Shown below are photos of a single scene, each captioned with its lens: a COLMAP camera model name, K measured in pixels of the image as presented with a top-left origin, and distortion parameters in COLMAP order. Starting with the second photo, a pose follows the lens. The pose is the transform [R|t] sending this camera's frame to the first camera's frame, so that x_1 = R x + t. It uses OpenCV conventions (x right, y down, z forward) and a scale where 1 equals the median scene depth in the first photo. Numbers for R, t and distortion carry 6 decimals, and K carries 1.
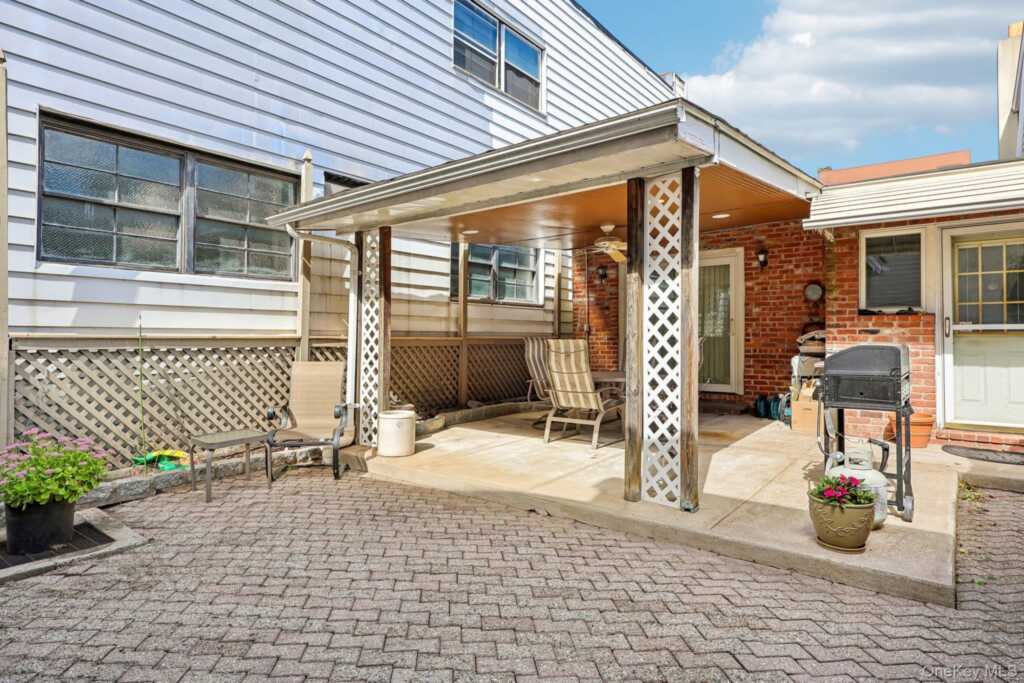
lens RADIAL K [[563.3, 0, 510.1], [0, 563.3, 336.3], [0, 0, 1]] dist [0.006292, -0.000201]
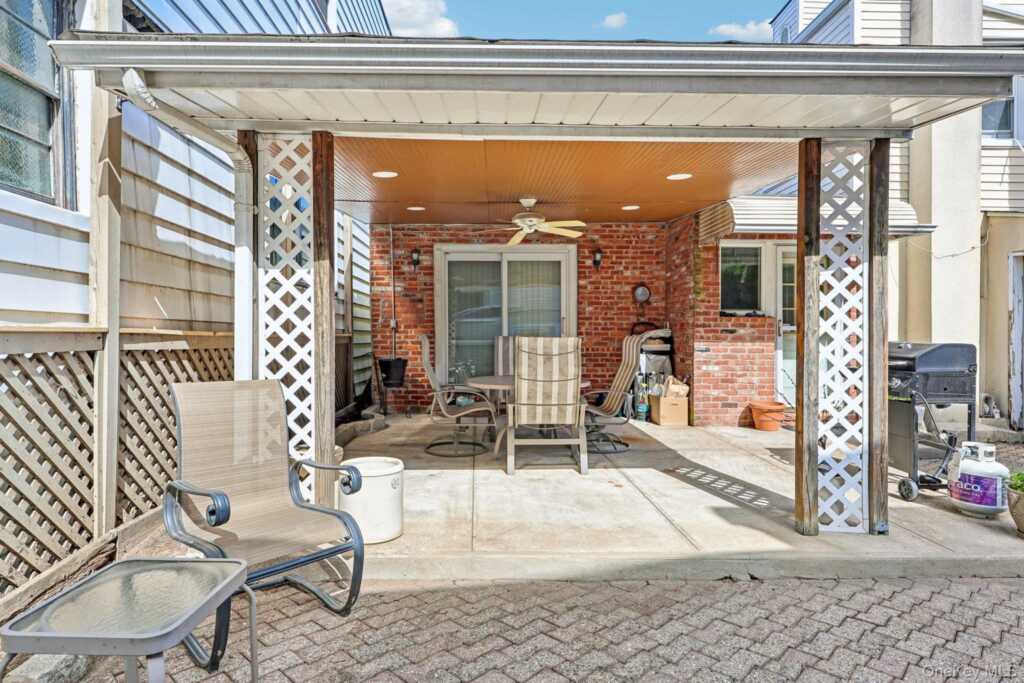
lens RADIAL K [[563.3, 0, 502.9], [0, 563.3, 346.0], [0, 0, 1]] dist [0.006292, -0.000201]
pose [[0.770992, -0.005881, 0.636818, -0.329293], [-0.005849, 0.999850, 0.016315, 0.003987], [-0.636818, -0.016303, 0.770841, 0.335244]]
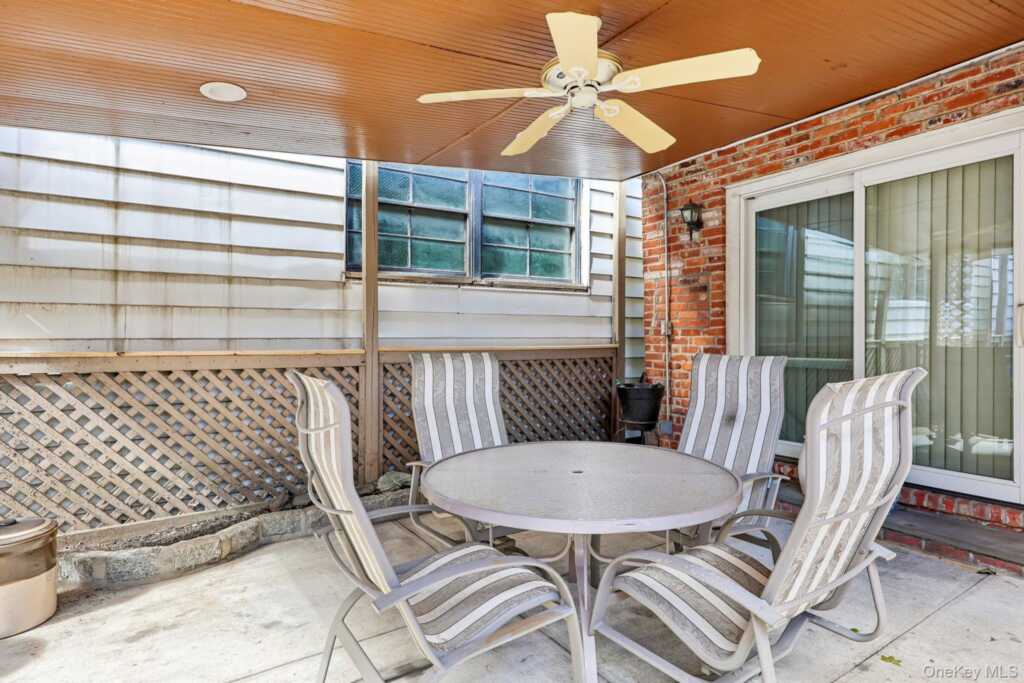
lens RADIAL K [[563.3, 0, 514.8], [0, 563.3, 343.4], [0, 0, 1]] dist [0.006292, -0.000201]
pose [[0.948153, 0.000235, -0.317814, 0.212227], [0.003681, 0.999925, 0.011721, -0.009556], [0.317792, -0.012284, 0.948081, 0.581784]]
